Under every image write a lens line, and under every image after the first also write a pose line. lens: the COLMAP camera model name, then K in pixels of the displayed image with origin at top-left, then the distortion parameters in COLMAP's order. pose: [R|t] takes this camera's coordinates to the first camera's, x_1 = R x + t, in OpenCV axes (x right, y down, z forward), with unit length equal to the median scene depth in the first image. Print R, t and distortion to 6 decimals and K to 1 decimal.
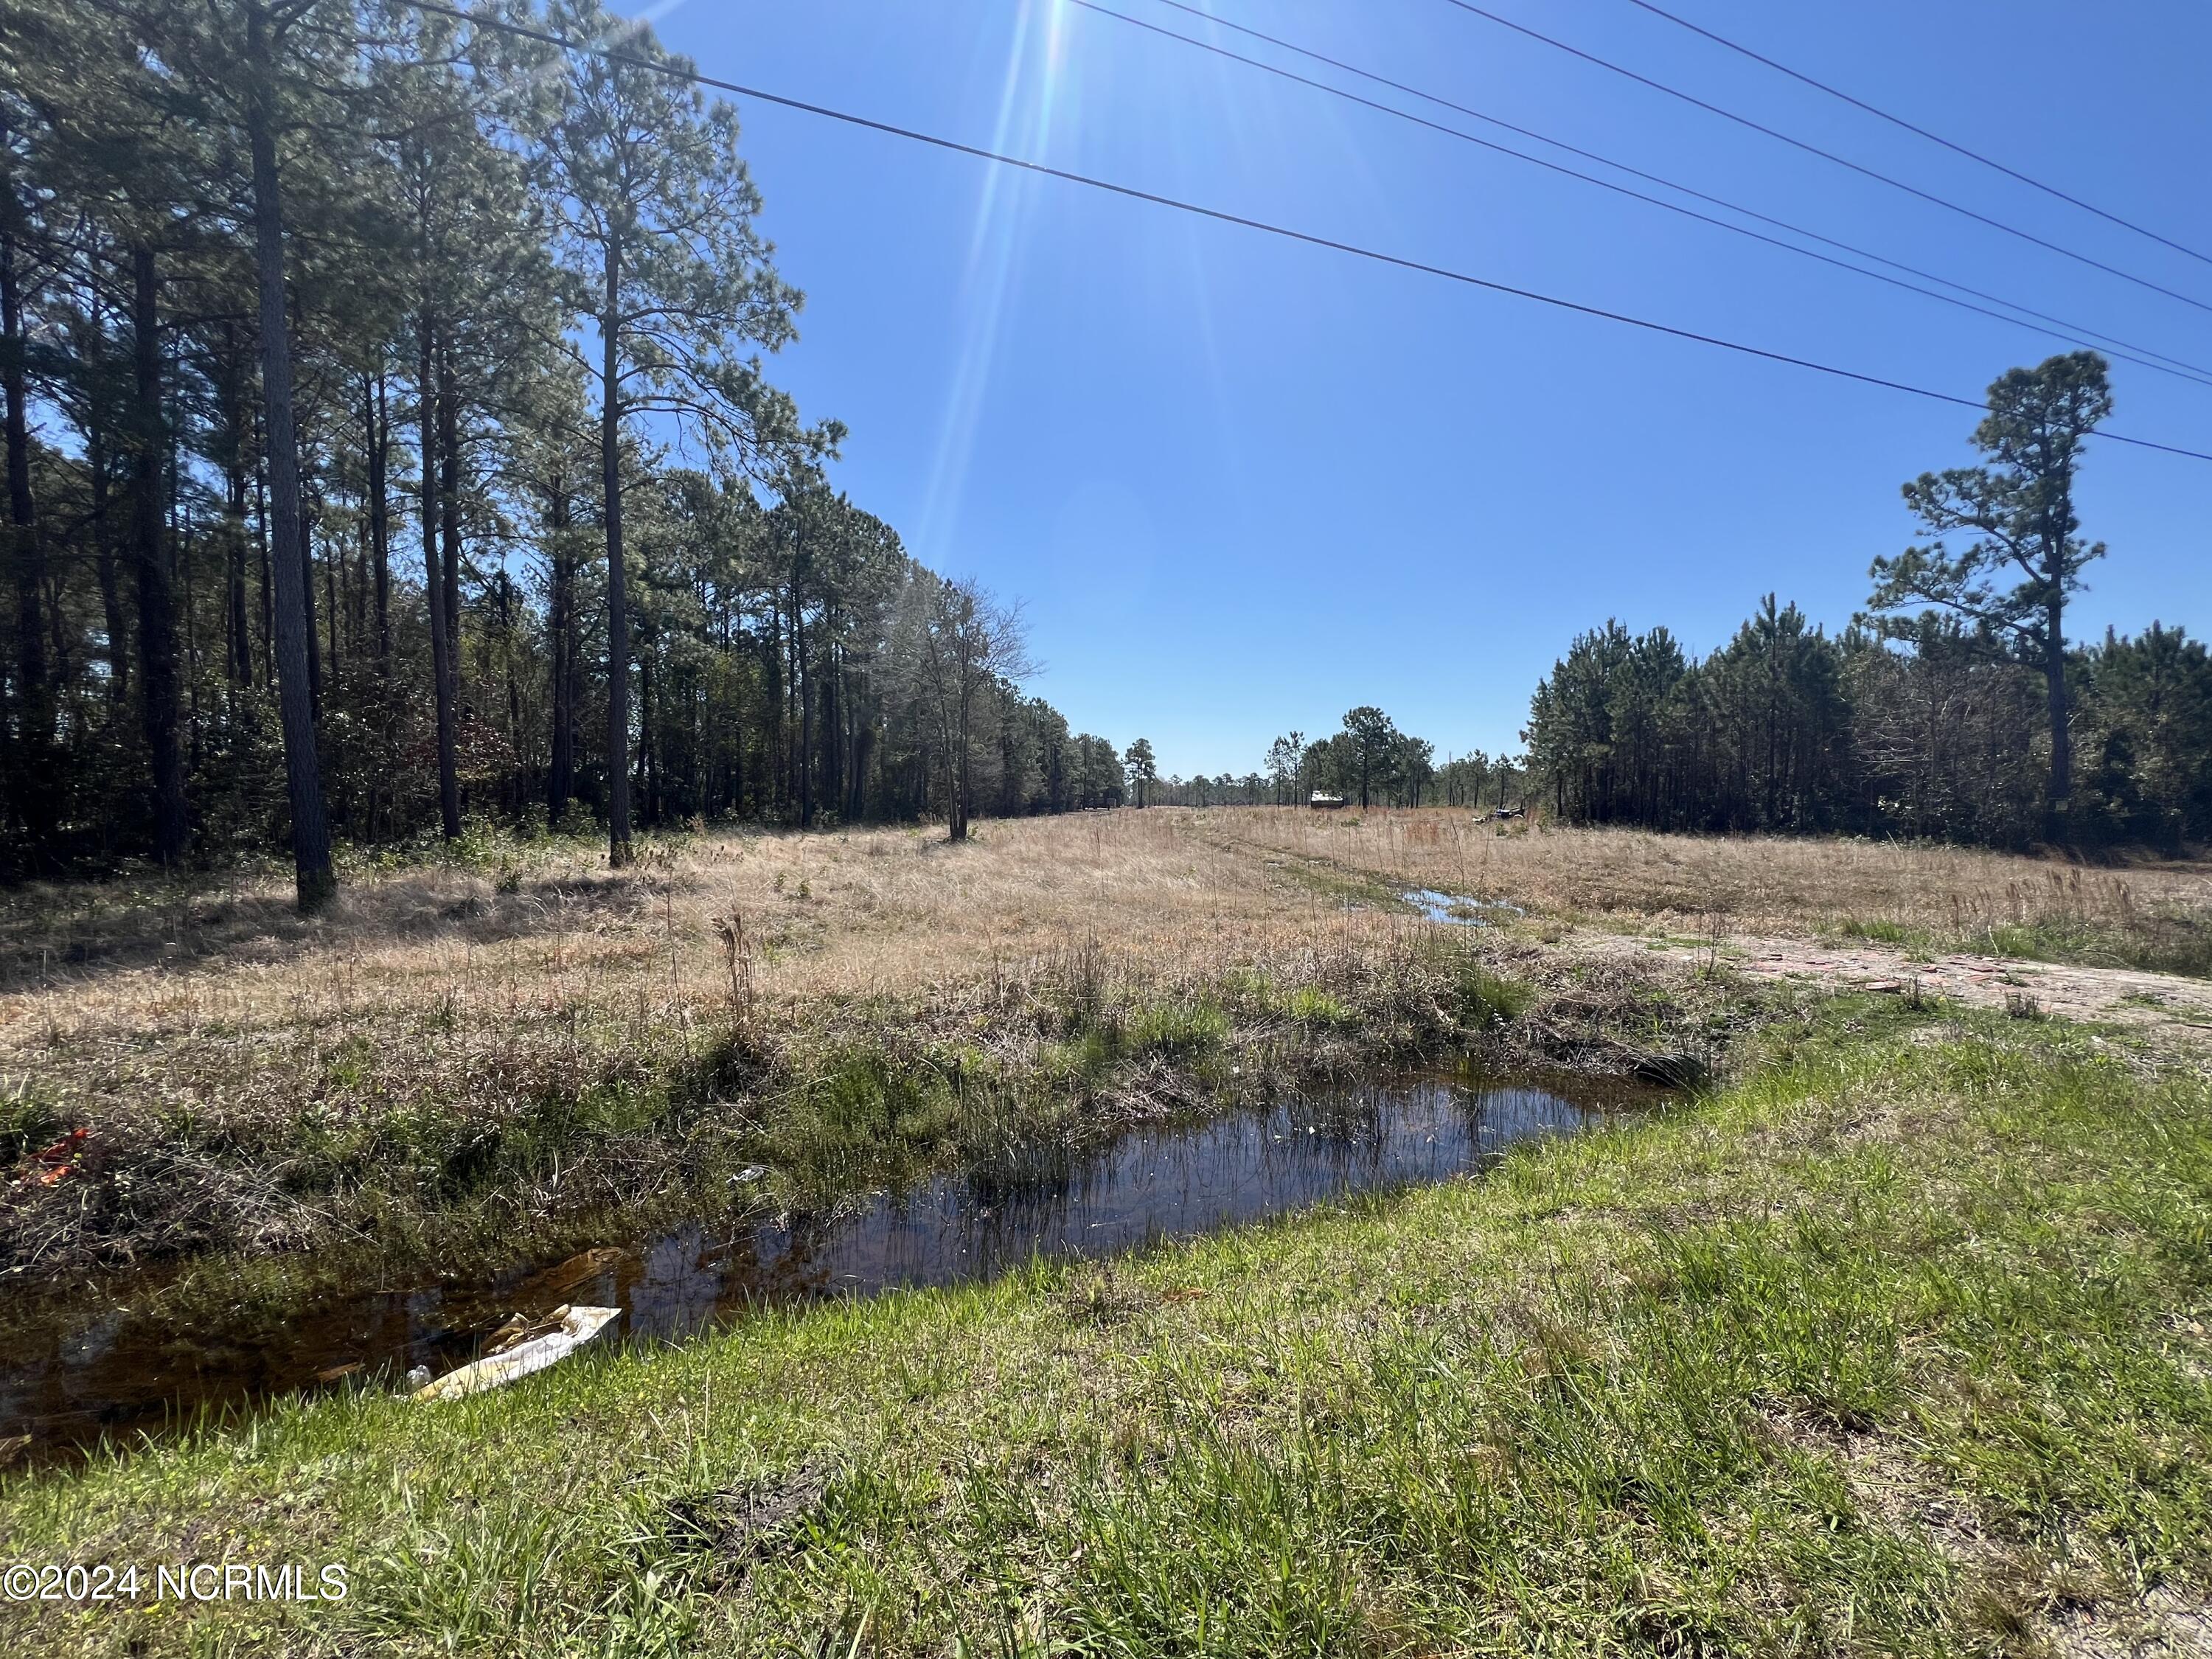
lens RADIAL K [[891.9, 0, 1117.7], [0, 891.9, 832.5], [0, 0, 1]] dist [0.003551, 0.000430]
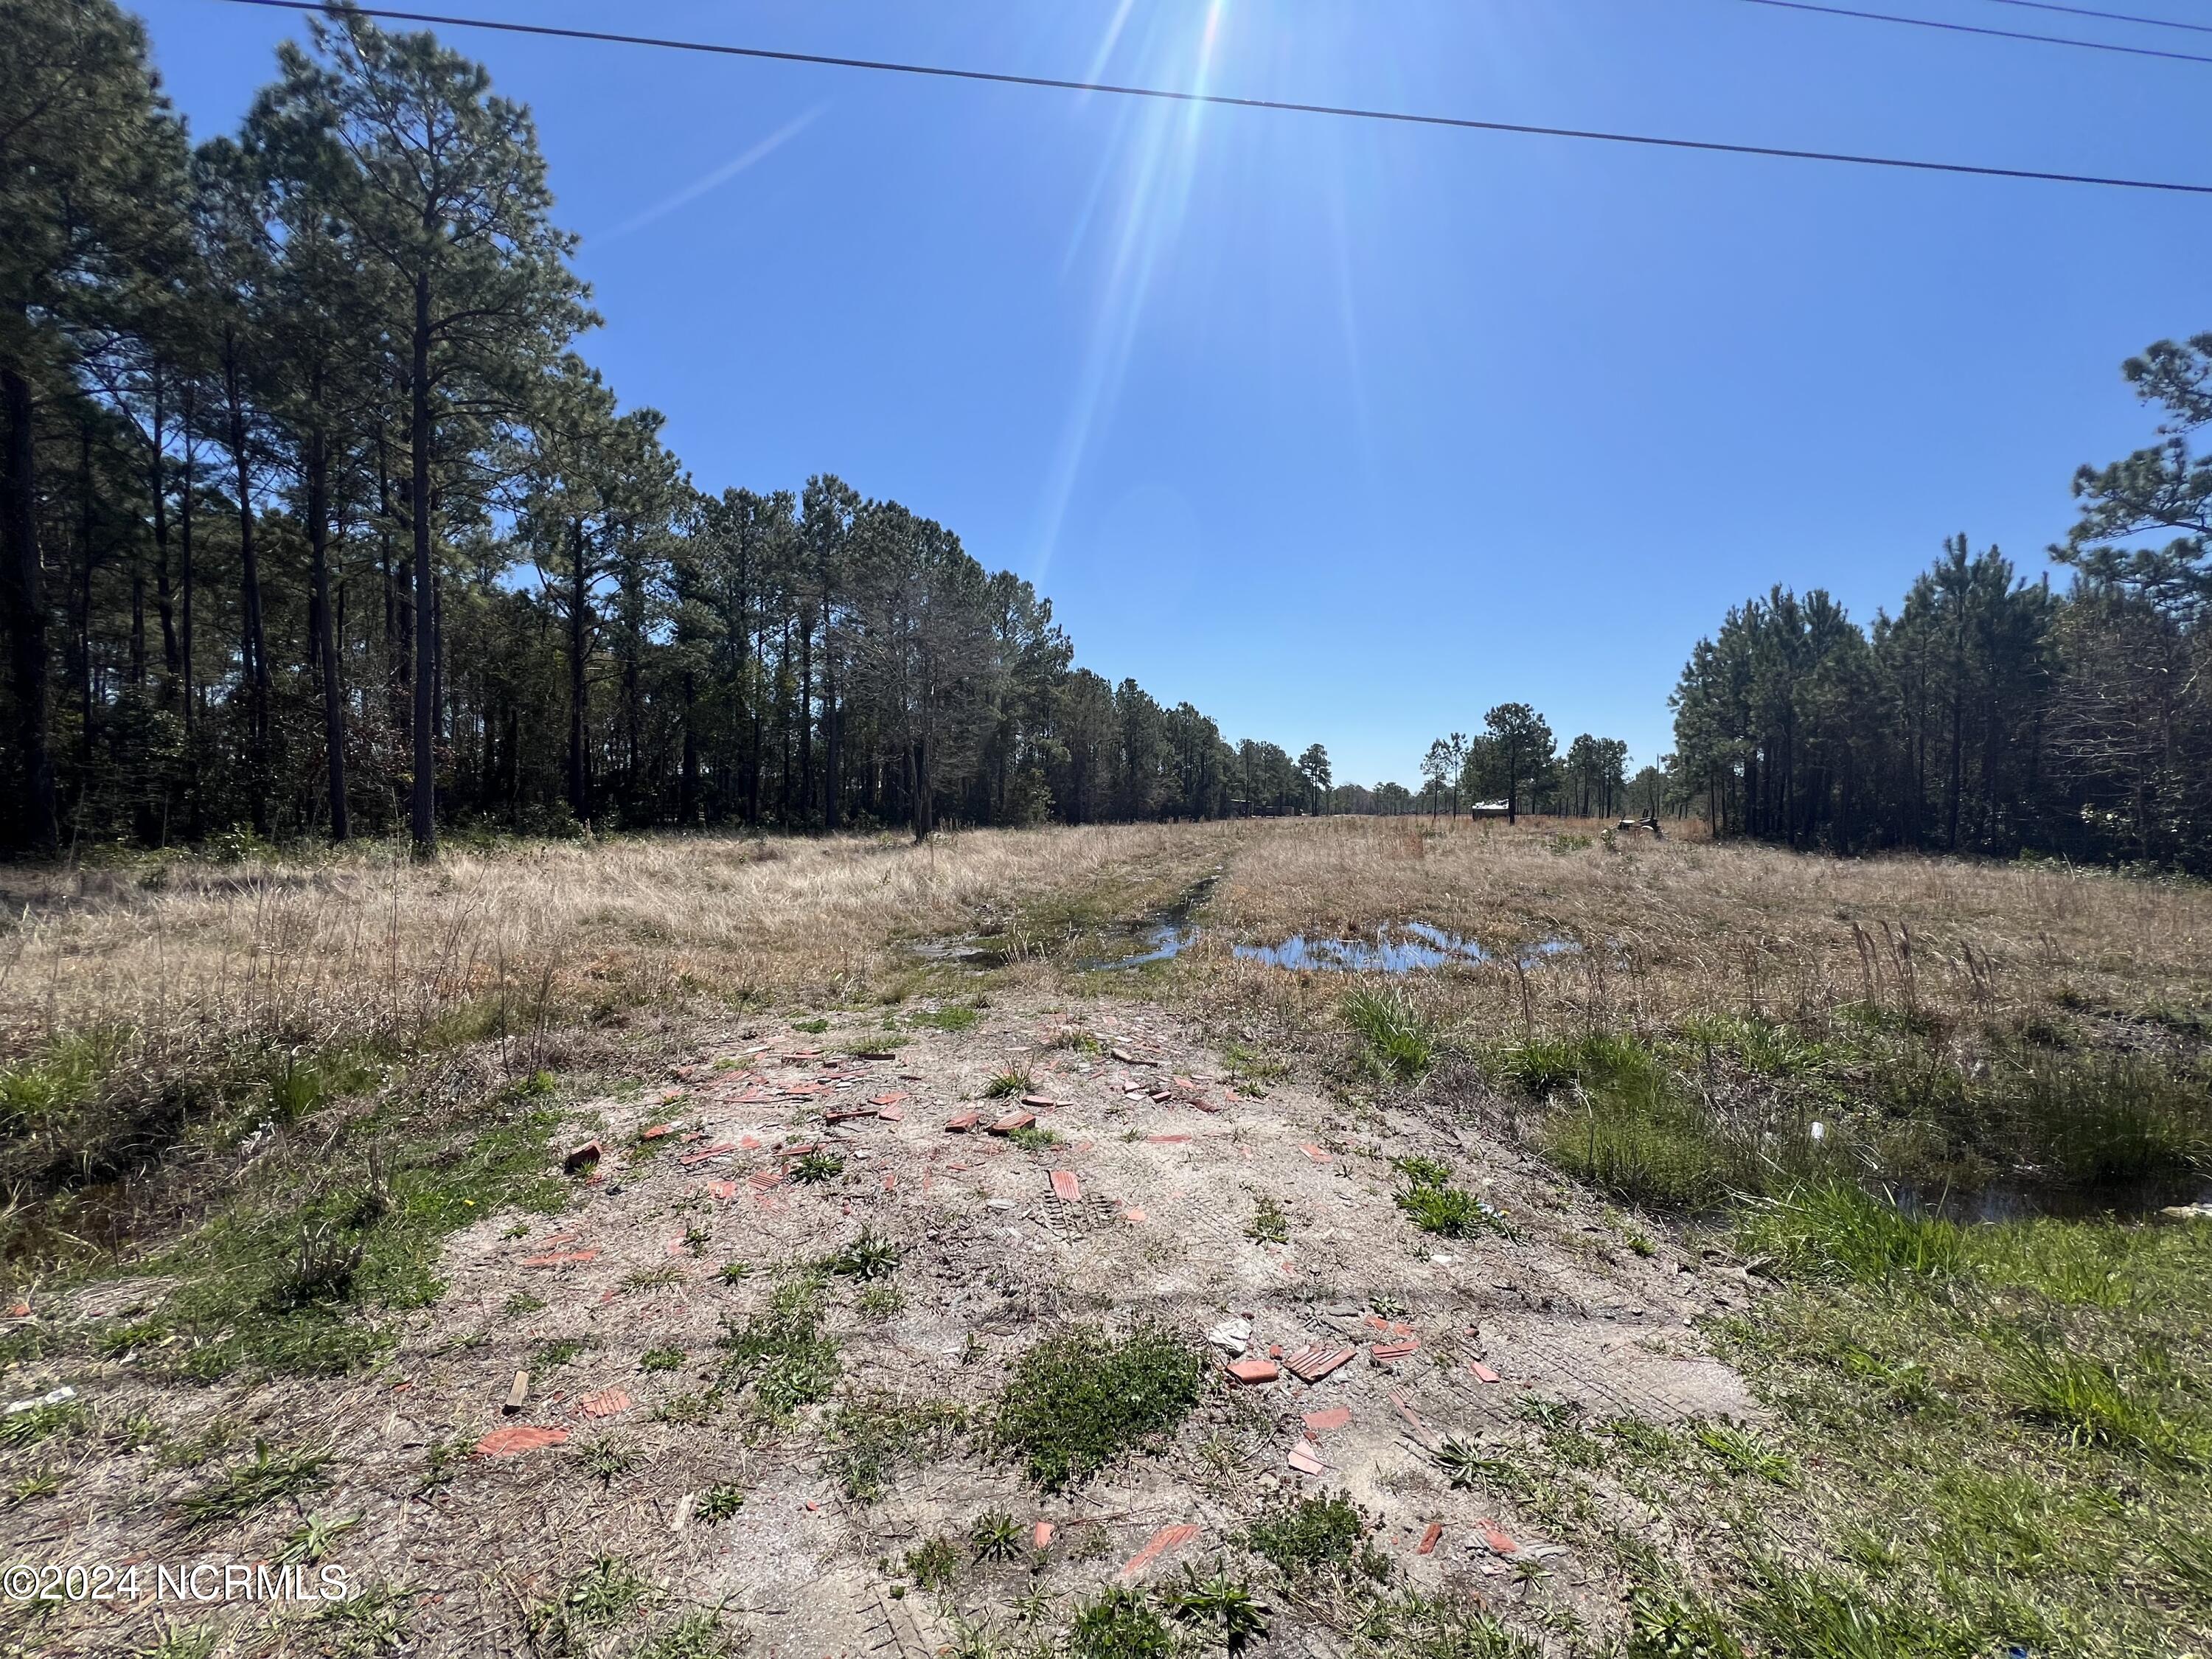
lens RADIAL K [[891.9, 0, 1104.2], [0, 891.9, 826.3], [0, 0, 1]] dist [0.003551, 0.000430]
pose [[0.969904, 0.011875, -0.243198, 0.098339], [-0.015800, 0.999774, -0.014197, -0.000080], [0.242974, 0.017612, 0.969873, 0.044713]]
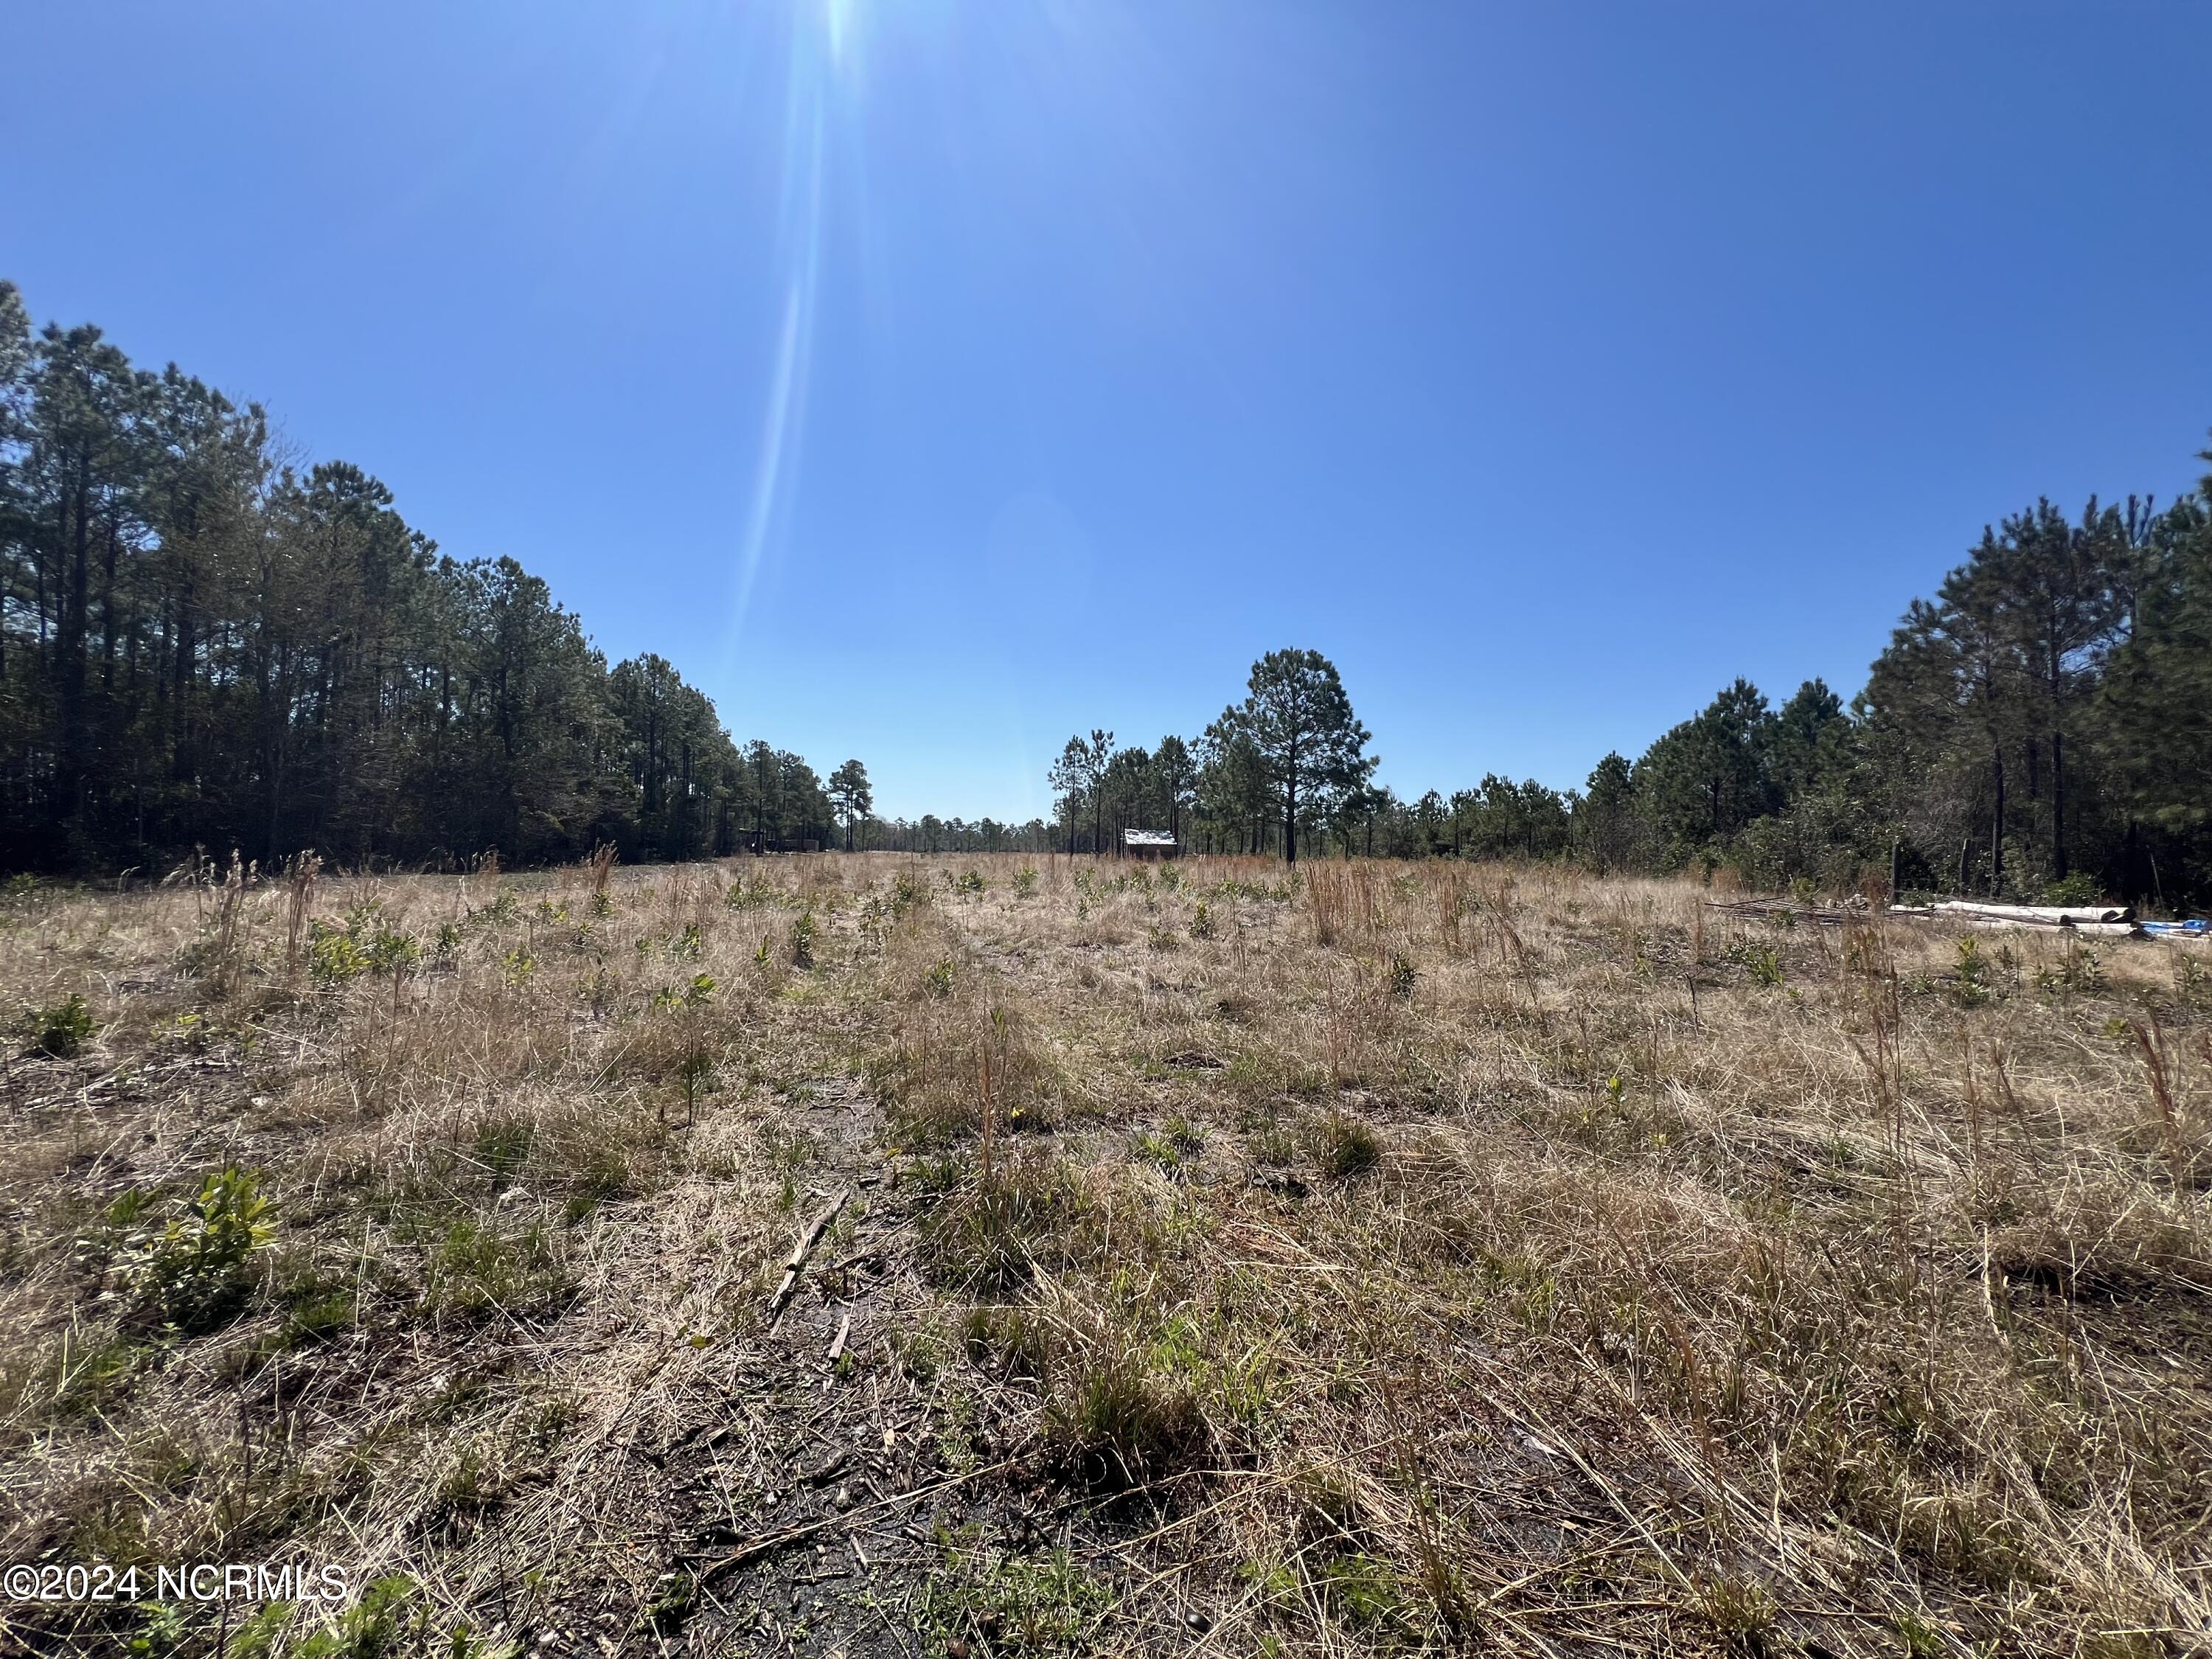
lens RADIAL K [[891.9, 0, 1104.9], [0, 891.9, 832.1], [0, 0, 1]] dist [0.003551, 0.000430]
pose [[0.957812, 0.026804, 0.286144, 0.040913], [-0.011182, 0.998363, -0.056088, -0.013672], [-0.287179, 0.050522, 0.956544, 0.561018]]
